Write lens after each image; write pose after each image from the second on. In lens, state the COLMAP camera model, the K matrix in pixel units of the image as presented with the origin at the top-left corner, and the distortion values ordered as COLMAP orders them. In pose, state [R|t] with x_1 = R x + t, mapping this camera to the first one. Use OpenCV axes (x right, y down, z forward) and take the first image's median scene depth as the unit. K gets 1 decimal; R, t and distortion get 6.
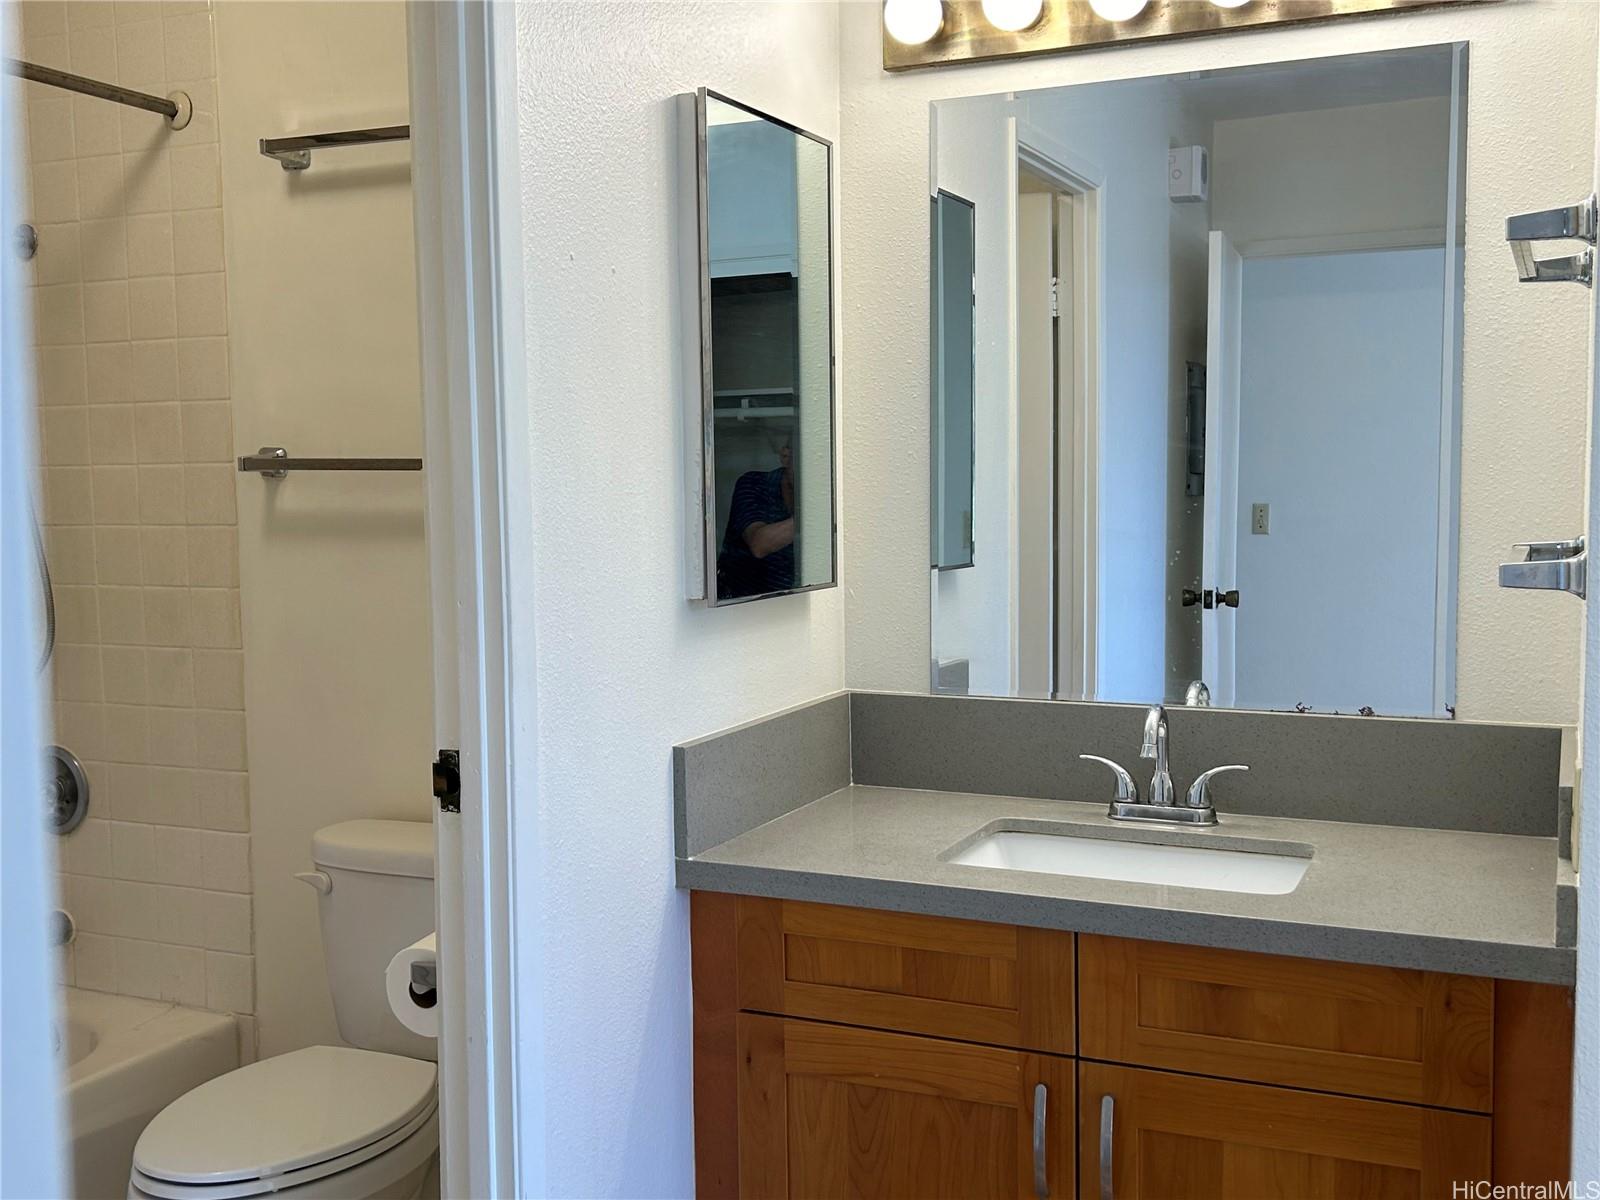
lens RADIAL K [[1697.2, 0, 795.8], [0, 1697.2, 601.8], [0, 0, 1]] dist [0.007398, 0.000000]
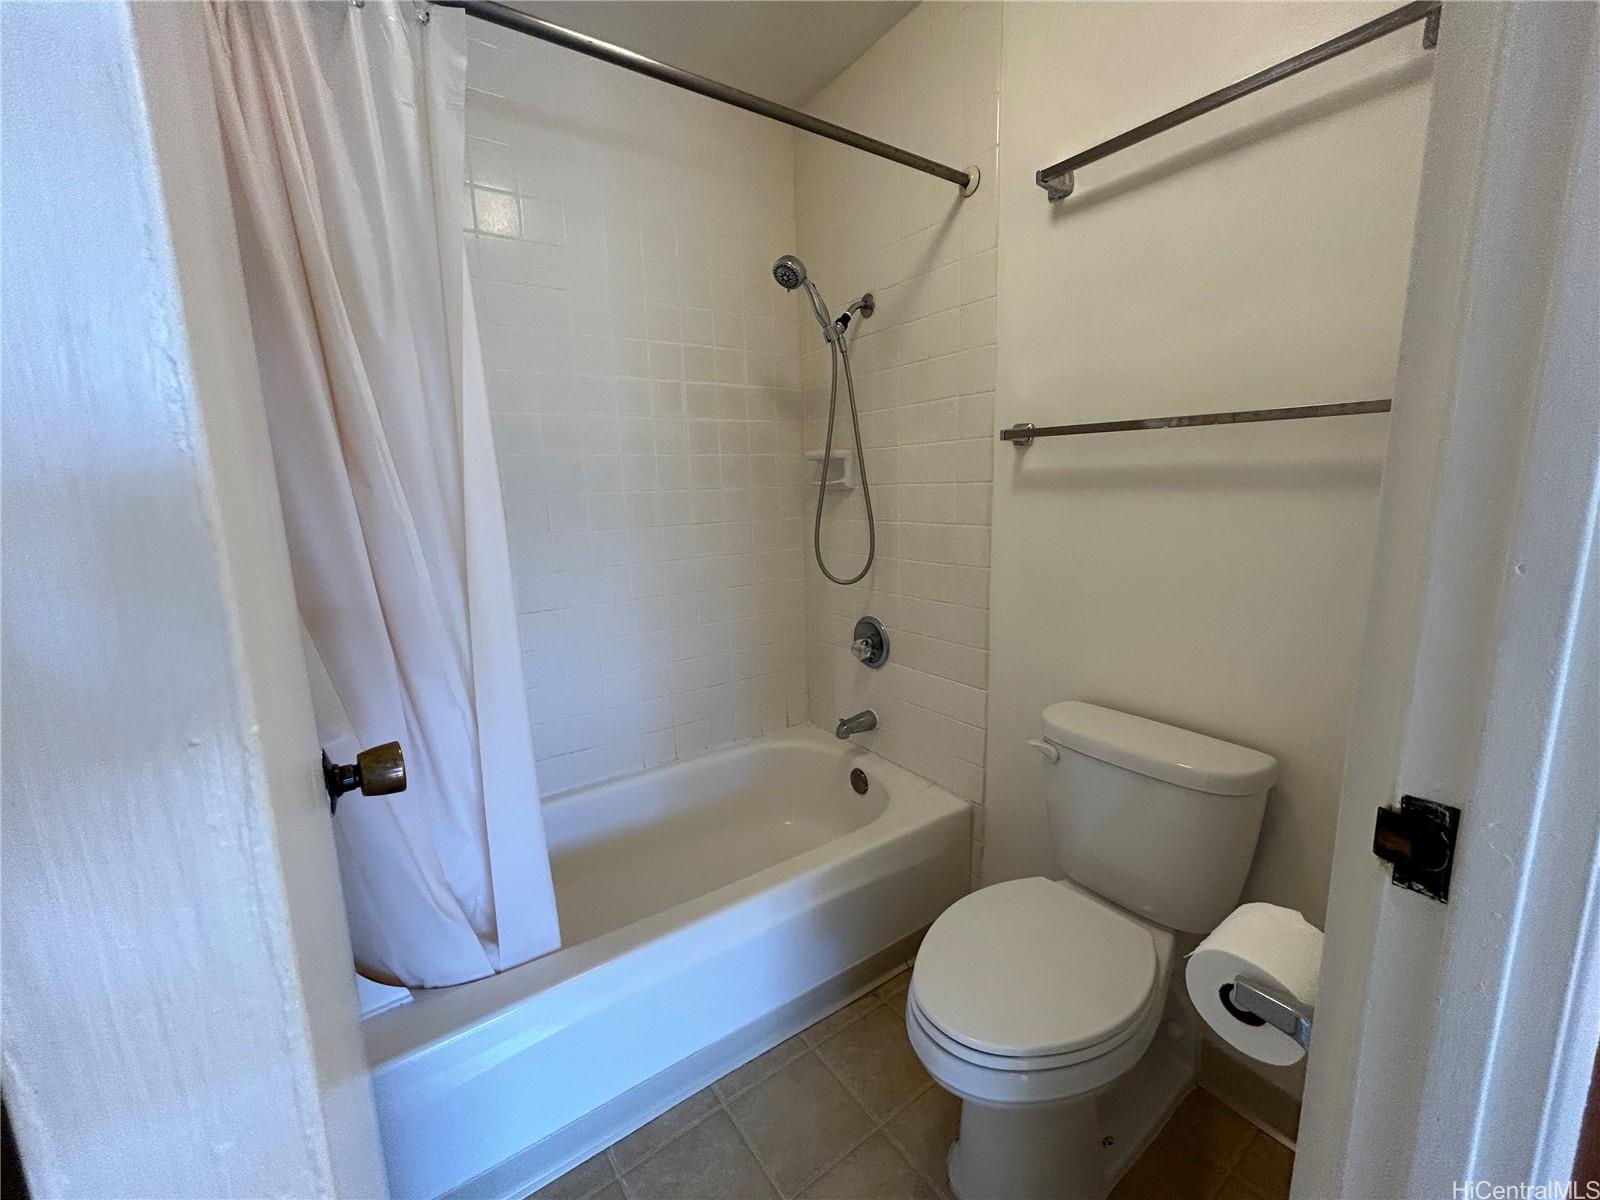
lens RADIAL K [[643.4, 0, 797.9], [0, 643.4, 596.7], [0, 0, 1]] dist [0.000699, -0.000467]
pose [[0.855561, 0.080655, -0.511380, -0.186081], [-0.028572, 0.993640, 0.108915, -0.002739], [0.516913, -0.078572, 0.852425, 0.448902]]
